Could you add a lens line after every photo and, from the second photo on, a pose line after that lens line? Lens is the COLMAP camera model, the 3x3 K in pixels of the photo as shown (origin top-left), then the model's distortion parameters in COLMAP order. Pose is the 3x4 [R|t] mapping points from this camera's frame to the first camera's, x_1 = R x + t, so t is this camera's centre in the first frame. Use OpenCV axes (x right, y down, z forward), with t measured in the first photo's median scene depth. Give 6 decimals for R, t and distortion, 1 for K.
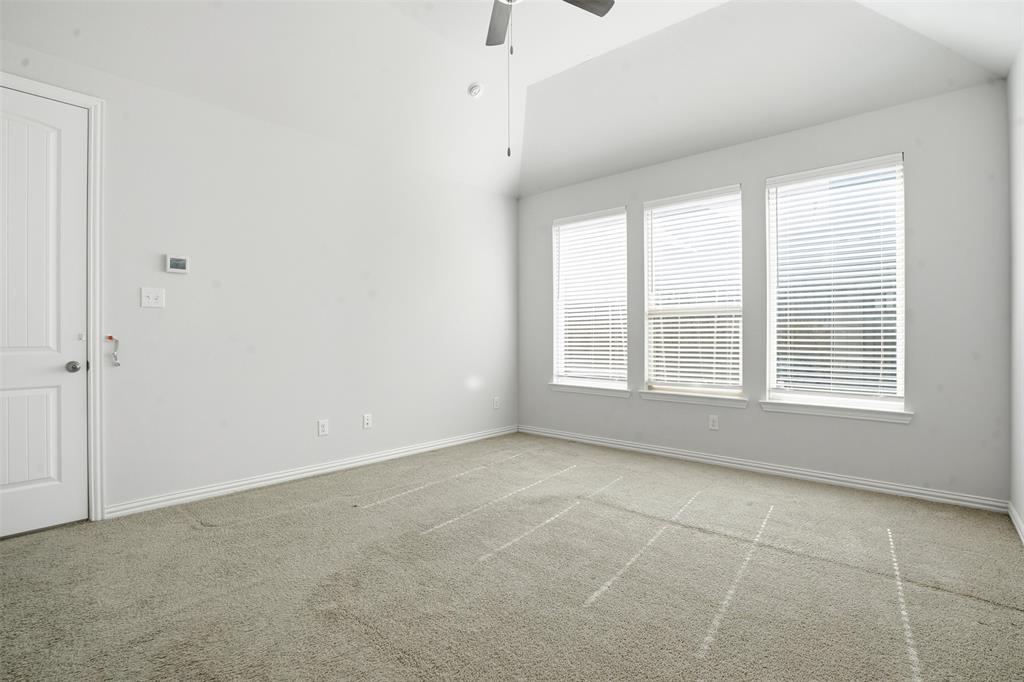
lens RADIAL K [[474.9, 0, 503.7], [0, 474.9, 337.1], [0, 0, 1]] dist [-0.052085, 0.018377]
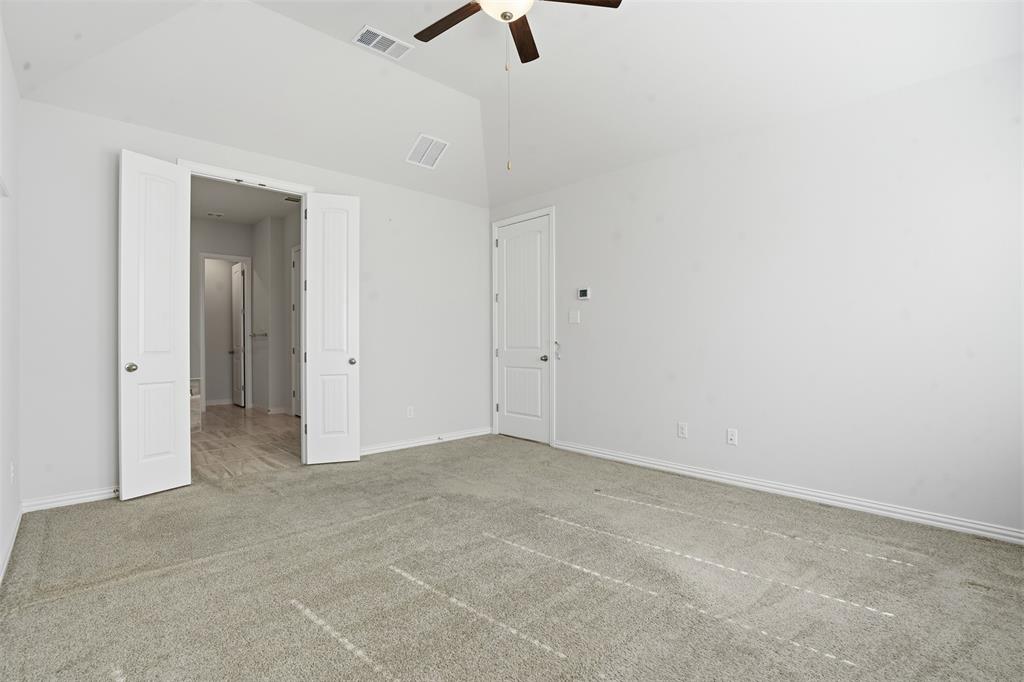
lens RADIAL K [[474.9, 0, 503.7], [0, 474.9, 337.1], [0, 0, 1]] dist [-0.052085, 0.018377]
pose [[-0.071866, -0.010315, -0.997361, 0.830954], [-0.000845, 0.999947, -0.010281, -0.000678], [0.997414, 0.000104, -0.071871, 0.840931]]
